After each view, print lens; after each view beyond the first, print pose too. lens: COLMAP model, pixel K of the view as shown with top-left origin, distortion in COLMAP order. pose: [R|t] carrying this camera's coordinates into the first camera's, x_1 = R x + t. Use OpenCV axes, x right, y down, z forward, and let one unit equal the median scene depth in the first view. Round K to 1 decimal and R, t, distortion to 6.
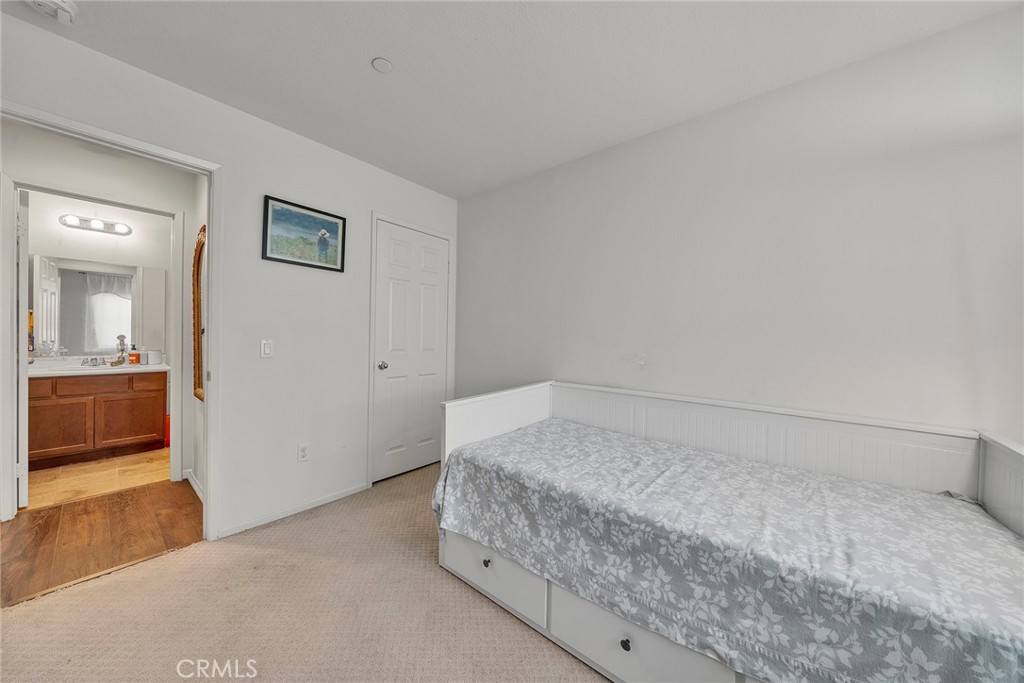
lens RADIAL K [[351.4, 0, 509.9], [0, 351.4, 341.2], [0, 0, 1]] dist [-0.000290, -0.000028]
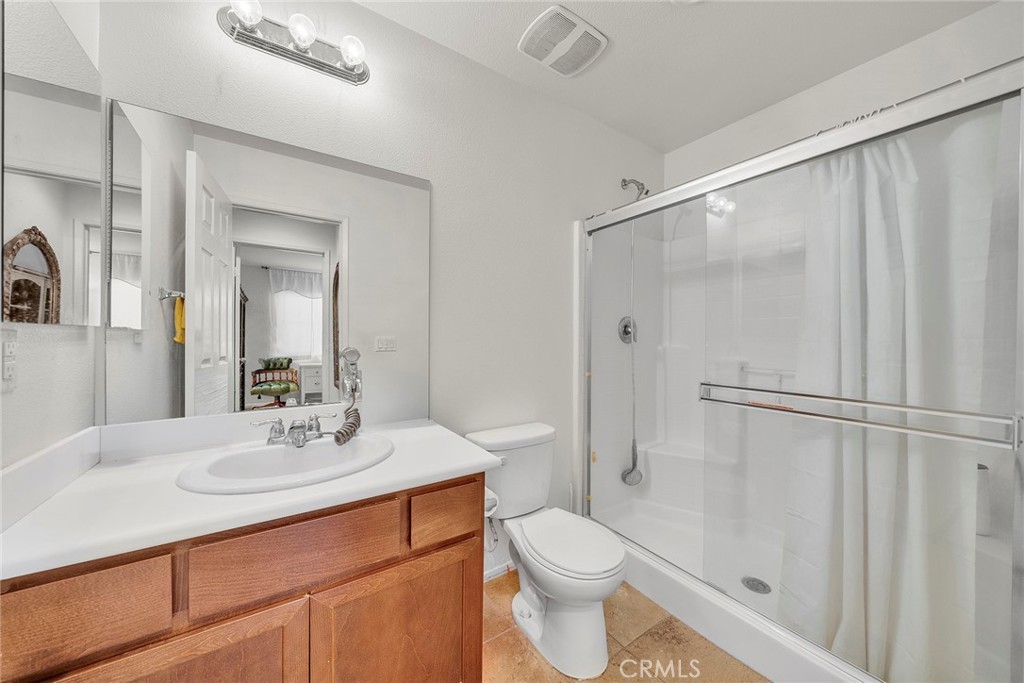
lens RADIAL K [[358.0, 0, 511.7], [0, 358.0, 338.2], [0, 0, 1]] dist [-0.001227, -0.000035]
pose [[0.961413, -0.009308, -0.274951, -0.867933], [0.007124, 0.999935, -0.008942, -0.026738], [0.275016, 0.006638, 0.961417, 0.707273]]
